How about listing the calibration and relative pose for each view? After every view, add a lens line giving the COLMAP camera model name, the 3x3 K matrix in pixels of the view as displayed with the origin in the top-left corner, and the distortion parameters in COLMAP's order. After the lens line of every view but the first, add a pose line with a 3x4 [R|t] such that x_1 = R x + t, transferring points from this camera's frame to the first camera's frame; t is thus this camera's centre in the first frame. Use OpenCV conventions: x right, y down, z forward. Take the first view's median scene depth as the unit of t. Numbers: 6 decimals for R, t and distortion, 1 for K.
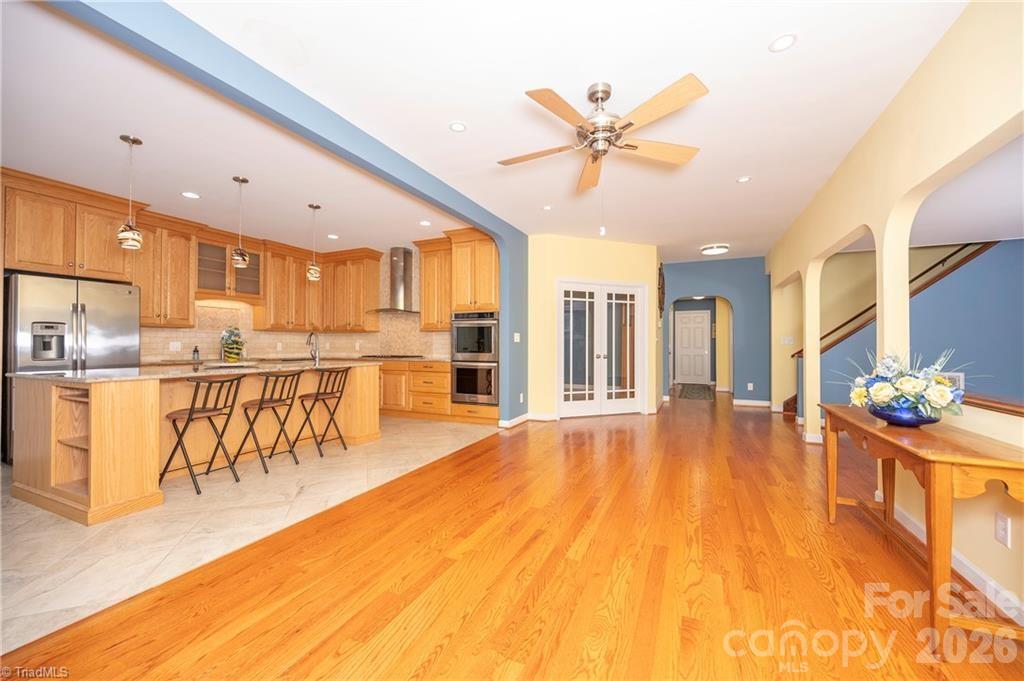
lens RADIAL K [[406.9, 0, 516.0], [0, 406.9, 333.8], [0, 0, 1]] dist [-0.003473, -0.000126]
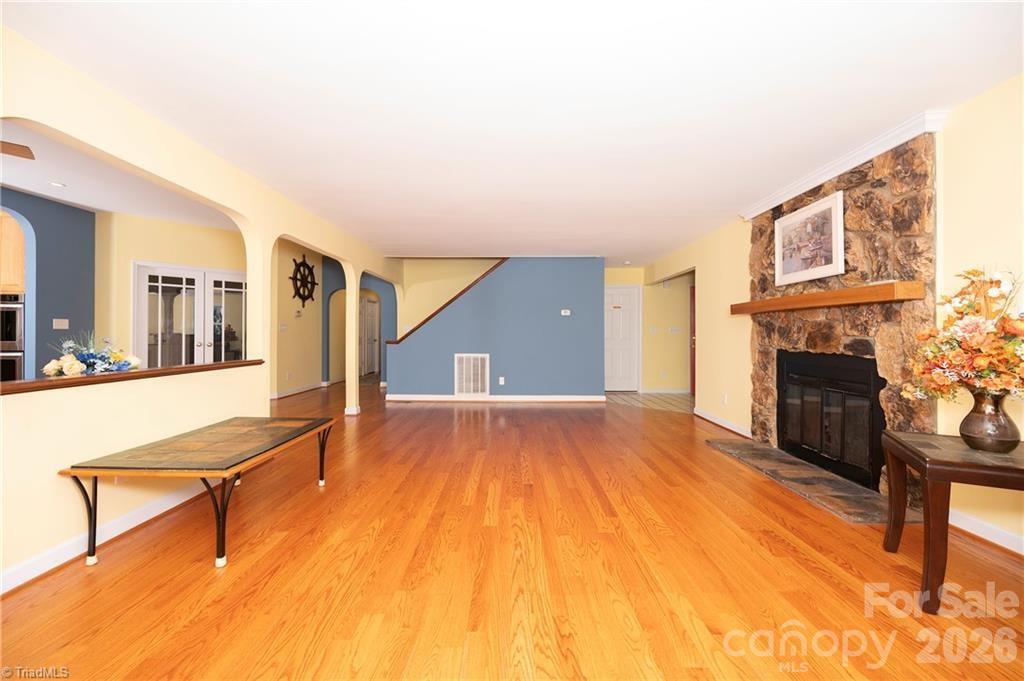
lens RADIAL K [[406.9, 0, 512.3], [0, 406.9, 335.2], [0, 0, 1]] dist [-0.003473, -0.000126]
pose [[0.914987, -0.000246, 0.403484, 0.569158], [-0.011067, 0.999608, 0.025705, -0.000358], [-0.403332, -0.027985, 0.914626, -0.227704]]
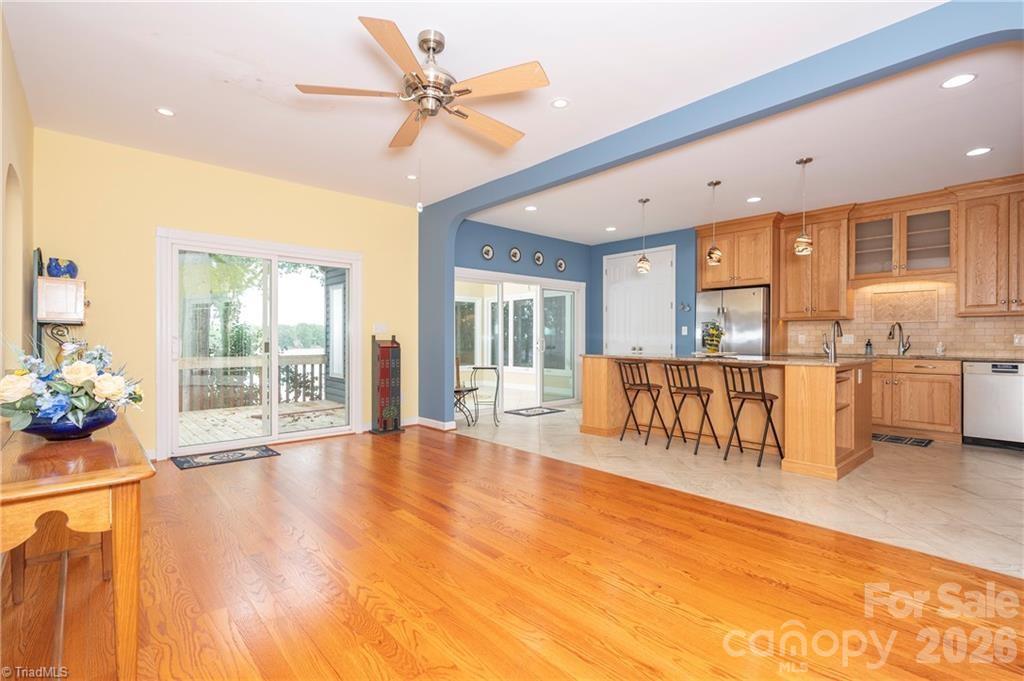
lens RADIAL K [[469.8, 0, 509.3], [0, 469.8, 343.5], [0, 0, 1]] dist [0.001440, 0.000157]
pose [[-0.413870, 0.006509, -0.910313, 0.496156], [0.023302, 0.999723, -0.003446, 0.025970], [0.910038, -0.022638, -0.413906, 0.739785]]
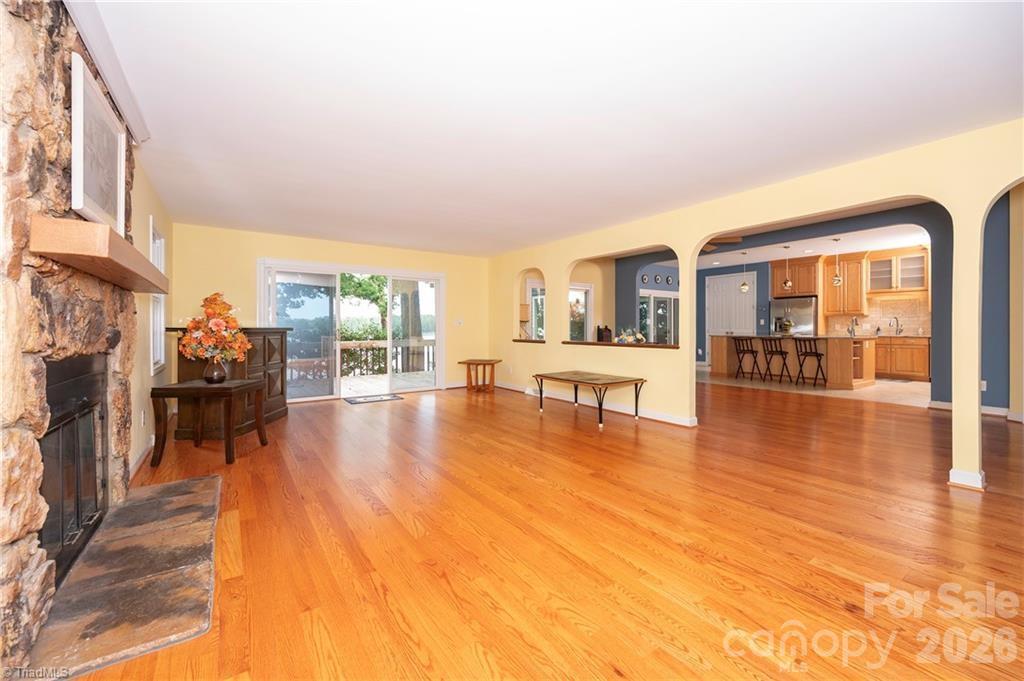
lens RADIAL K [[406.9, 0, 512.2], [0, 406.9, 333.5], [0, 0, 1]] dist [-0.003473, -0.000126]
pose [[-0.523129, 0.010151, -0.852193, 1.336005], [0.025077, 0.999679, -0.003486, 0.028061], [0.851885, -0.023194, -0.523215, 0.641370]]
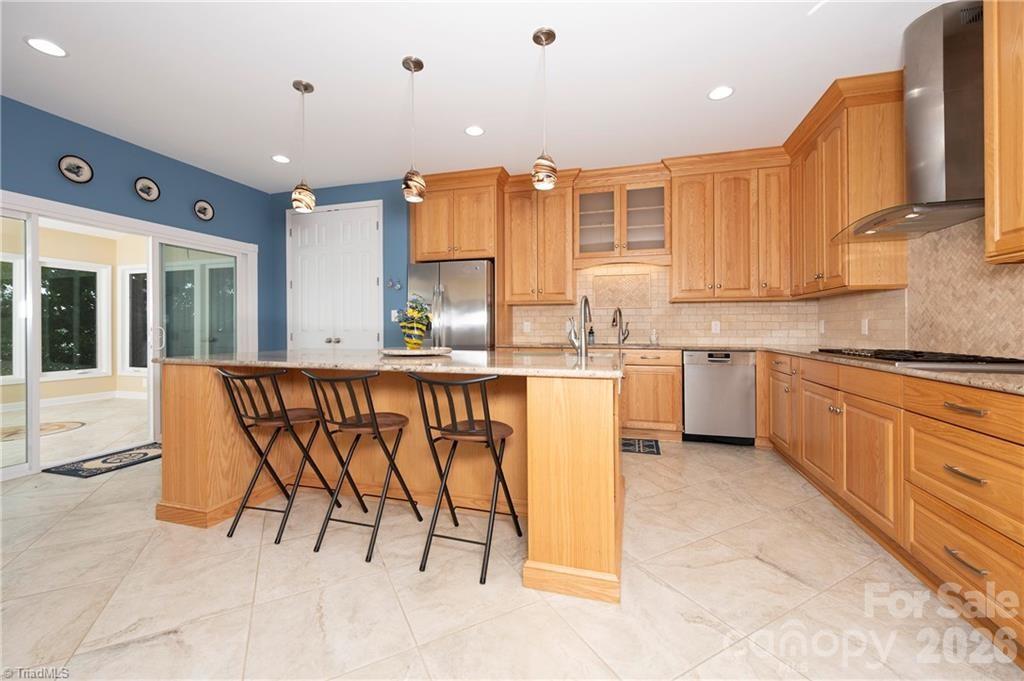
lens RADIAL K [[406.9, 0, 513.0], [0, 406.9, 330.5], [0, 0, 1]] dist [-0.003473, -0.000126]
pose [[0.131957, 0.004509, -0.991245, -0.017345], [0.029772, 0.999520, 0.008510, 0.027918], [0.990808, -0.030634, 0.131760, 0.773845]]
